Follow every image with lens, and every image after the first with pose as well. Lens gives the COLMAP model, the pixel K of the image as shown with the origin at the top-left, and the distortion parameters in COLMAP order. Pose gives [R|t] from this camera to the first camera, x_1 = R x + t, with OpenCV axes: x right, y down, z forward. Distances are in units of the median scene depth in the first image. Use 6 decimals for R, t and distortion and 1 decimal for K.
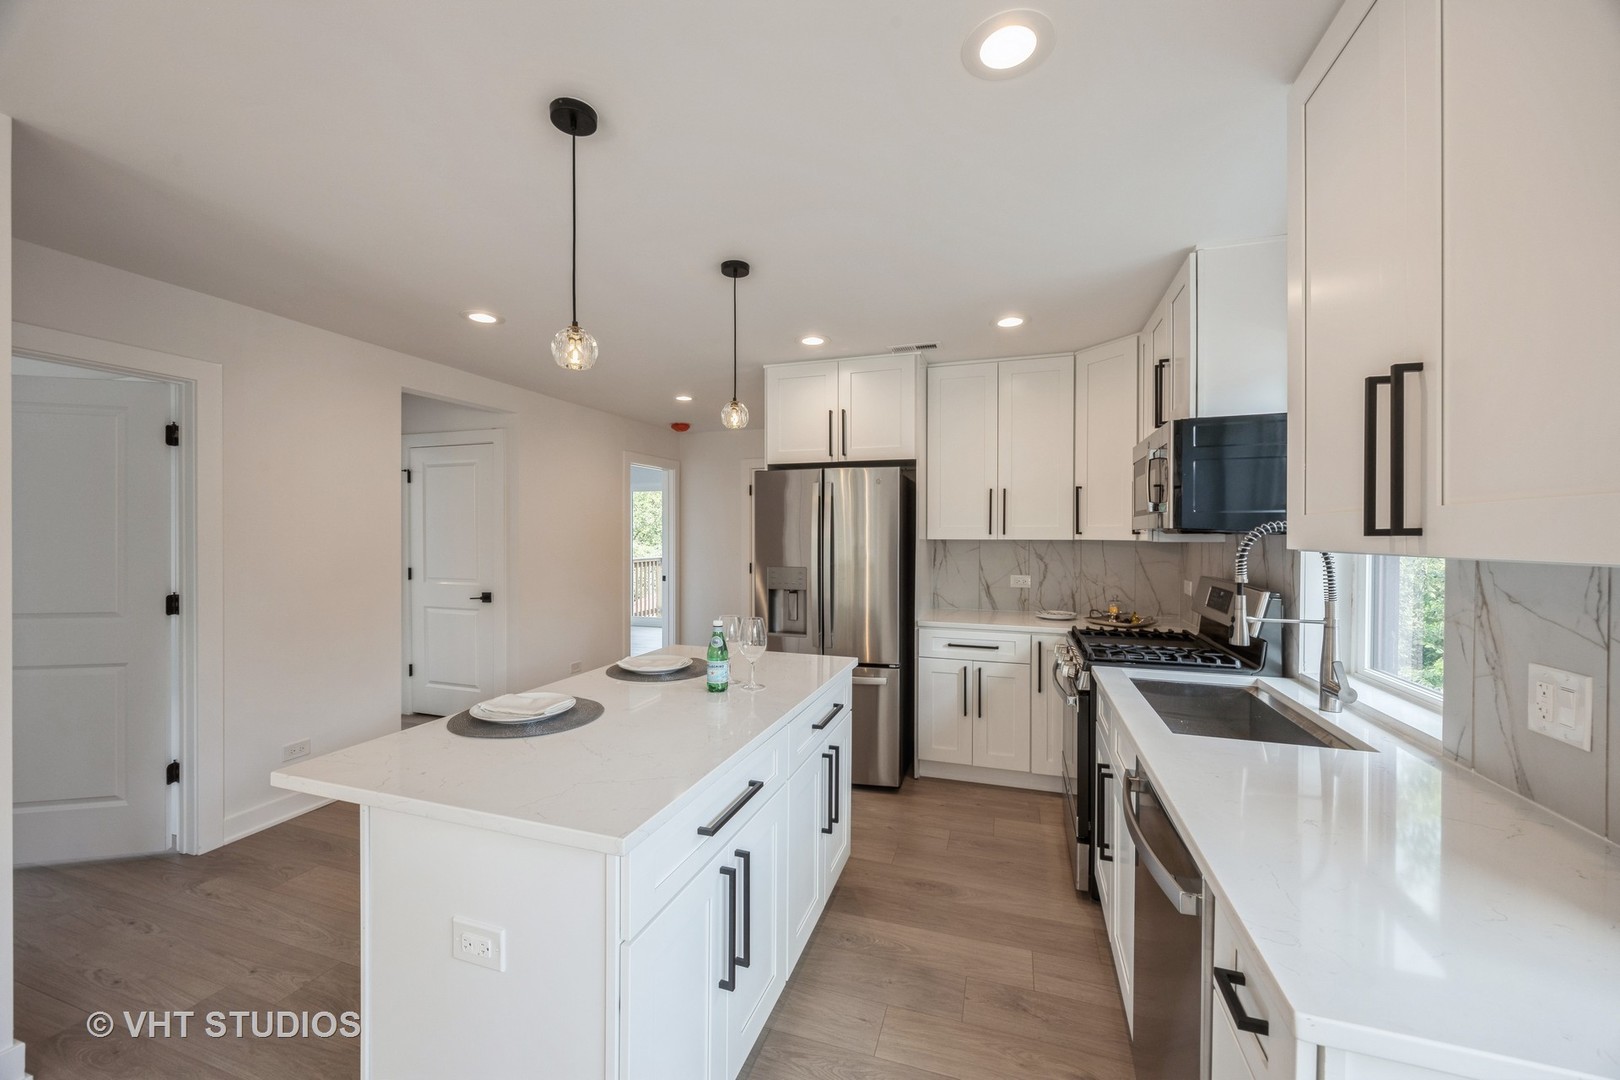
lens RADIAL K [[620.8, 0, 807.2], [0, 620.8, 536.4], [0, 0, 1]] dist [-0.000480, -0.000008]
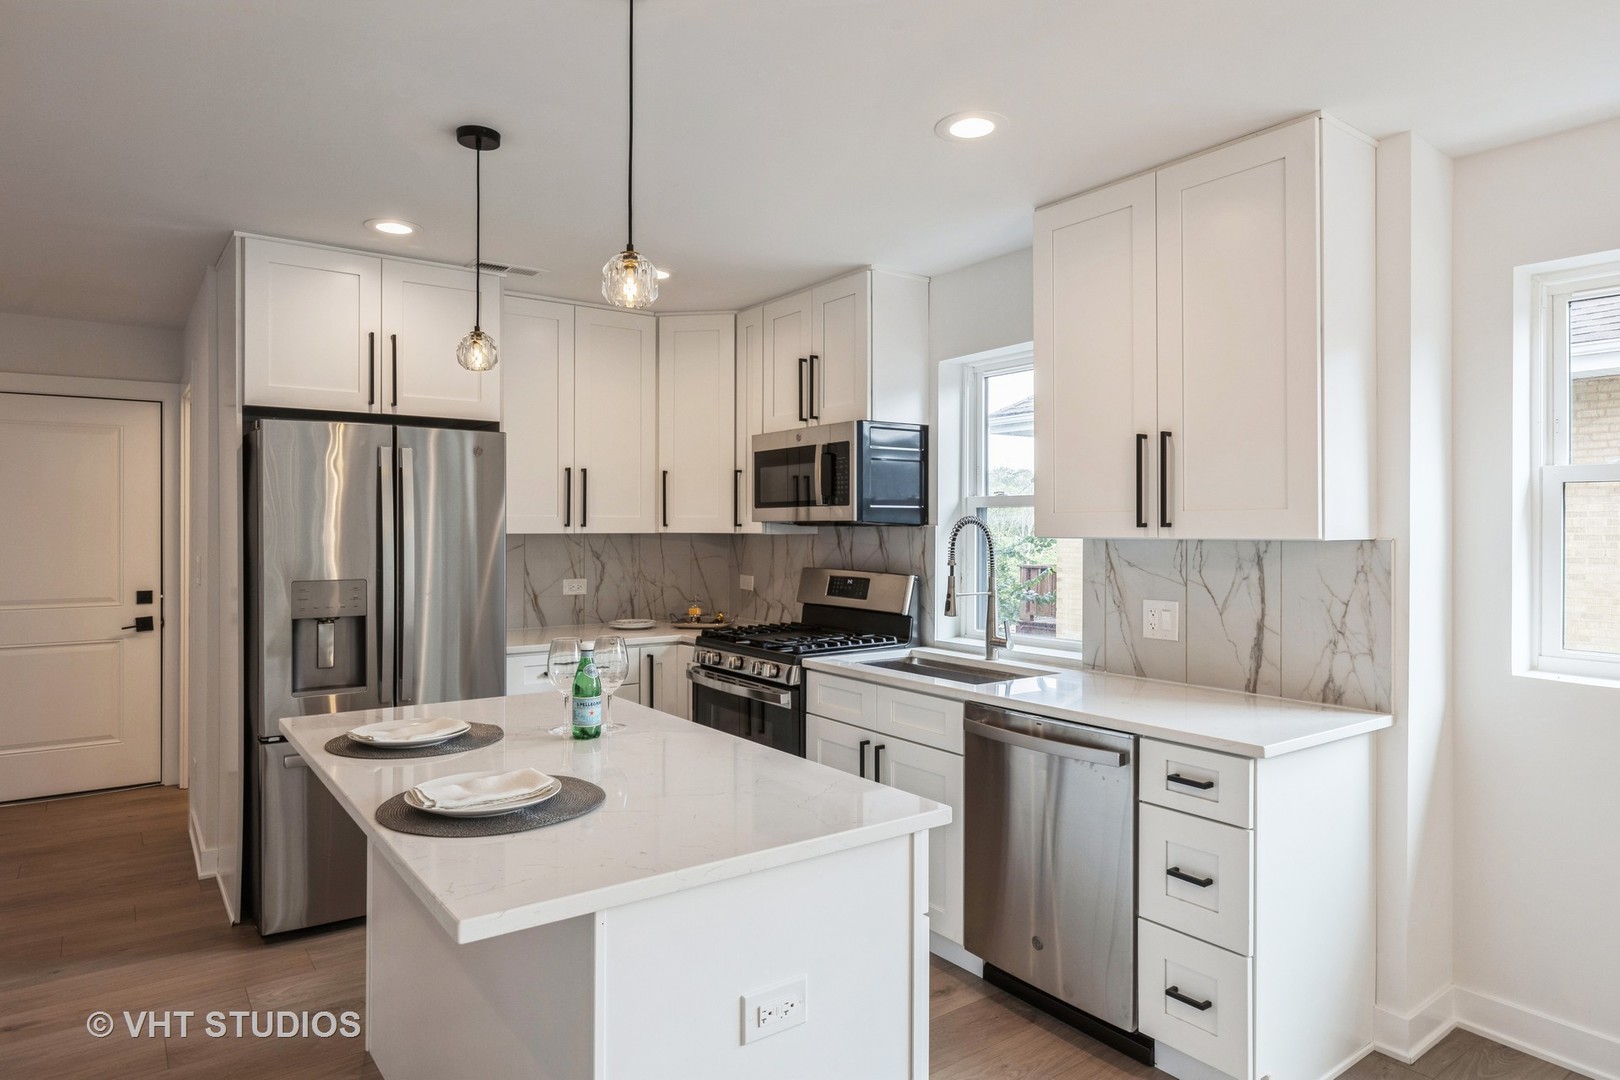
lens RADIAL K [[961.9, 0, 813.1], [0, 961.9, 529.6], [0, 0, 1]] dist [-0.002932, 0.000235]
pose [[0.577722, -0.004117, 0.816223, -0.555944], [0.004137, 0.999989, 0.002115, -0.001207], [-0.816223, 0.002155, 0.577733, 0.066688]]
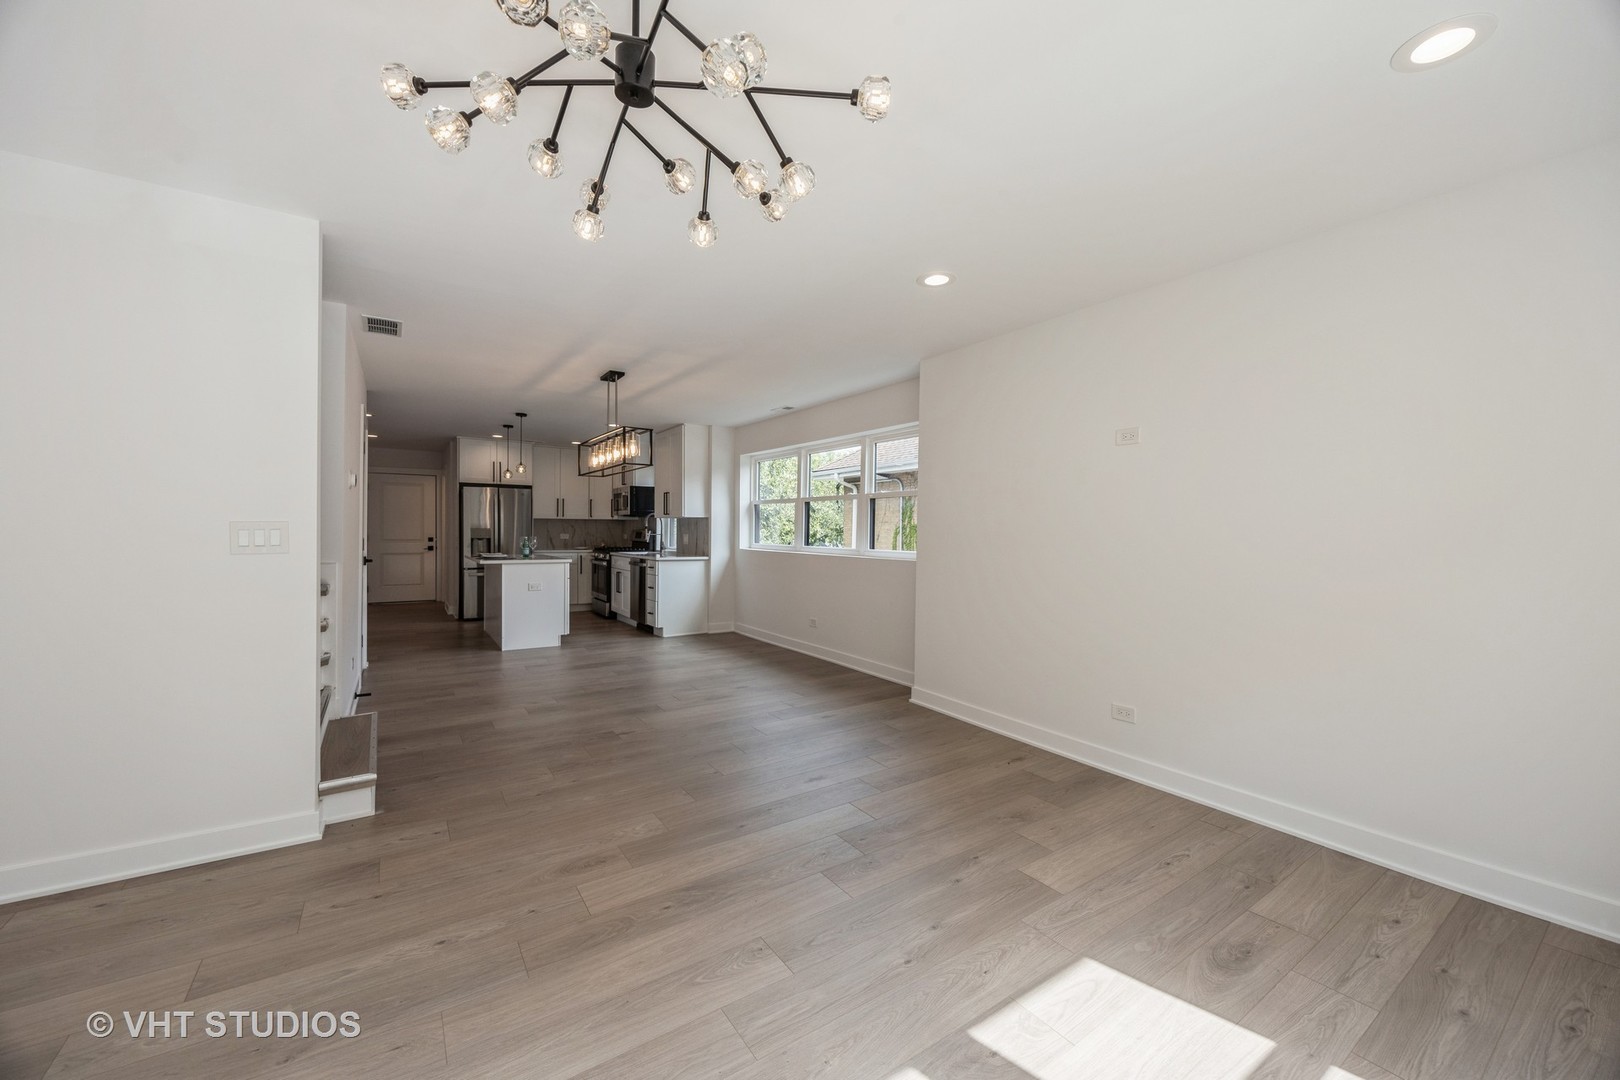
lens RADIAL K [[633.8, 0, 807.9], [0, 633.8, 544.5], [0, 0, 1]] dist [-0.000858, -0.000030]
pose [[0.619067, -0.014586, 0.785203, -1.207897], [-0.003480, 0.999767, 0.021316, 0.057169], [-0.785330, -0.015929, 0.618872, -1.531078]]
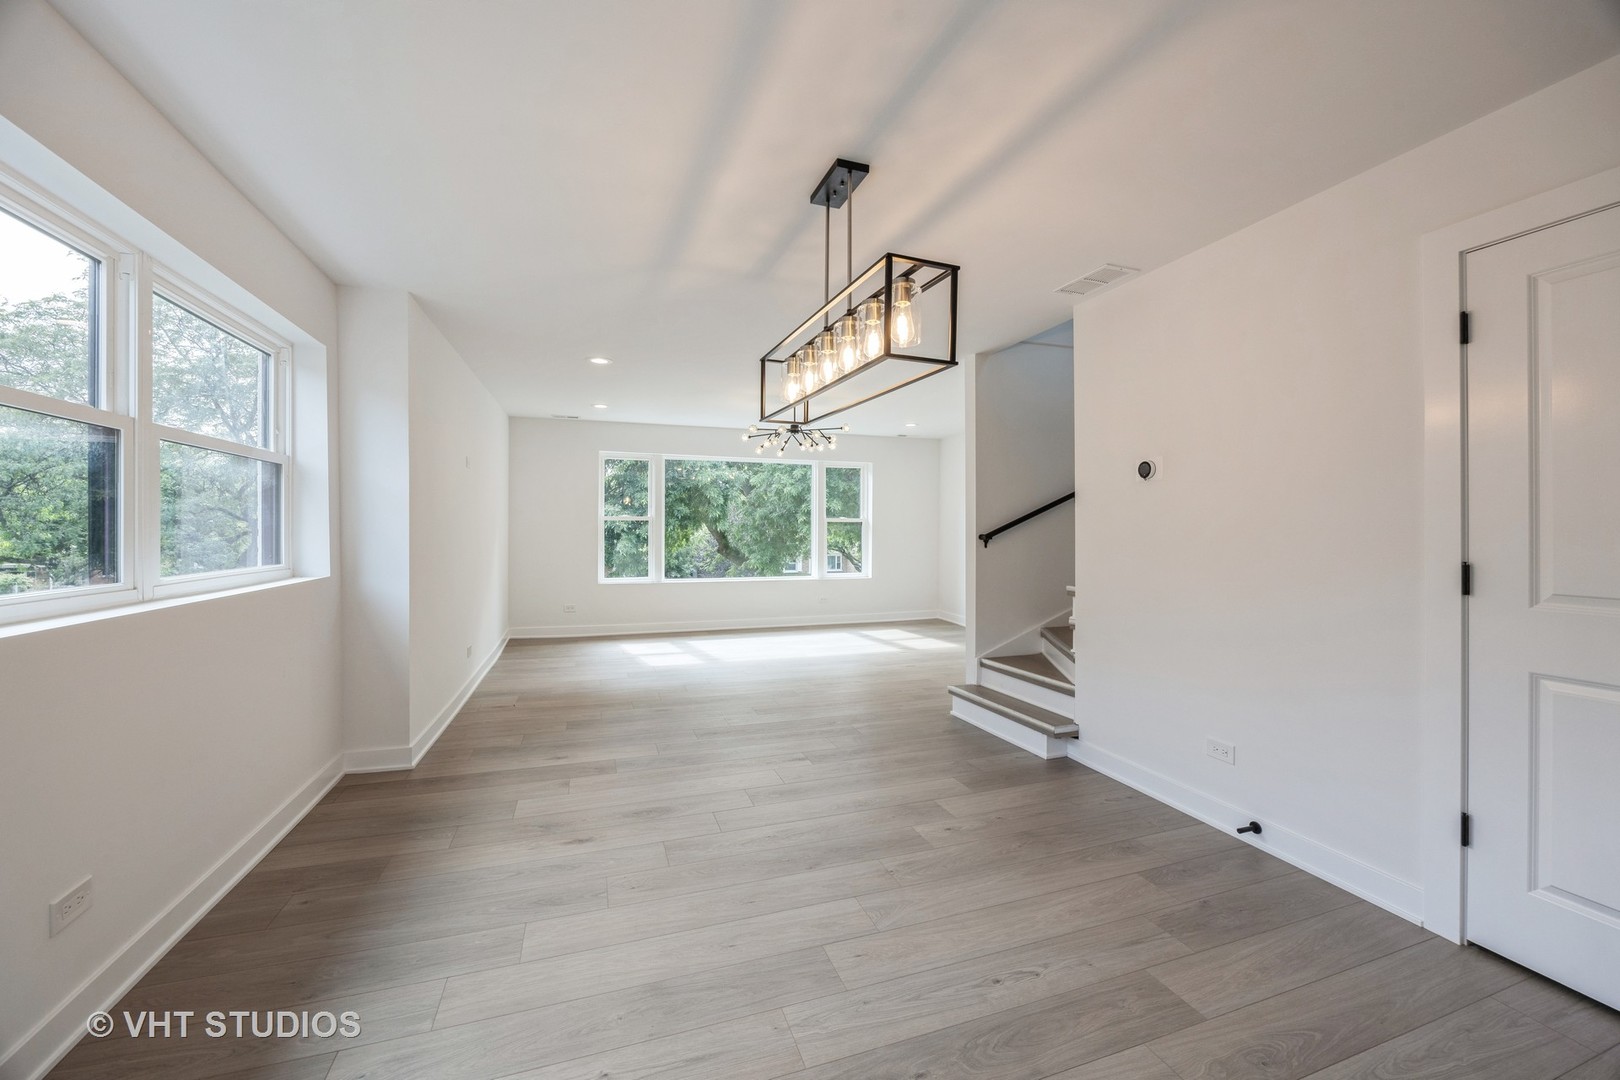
lens RADIAL K [[628.3, 0, 813.0], [0, 628.3, 526.3], [0, 0, 1]] dist [-0.001242, -0.000152]
pose [[-0.791005, -0.008636, -0.611748, 0.118339], [-0.008891, 0.999957, -0.002621, 0.051631], [0.611745, 0.003366, -0.791048, 0.289763]]
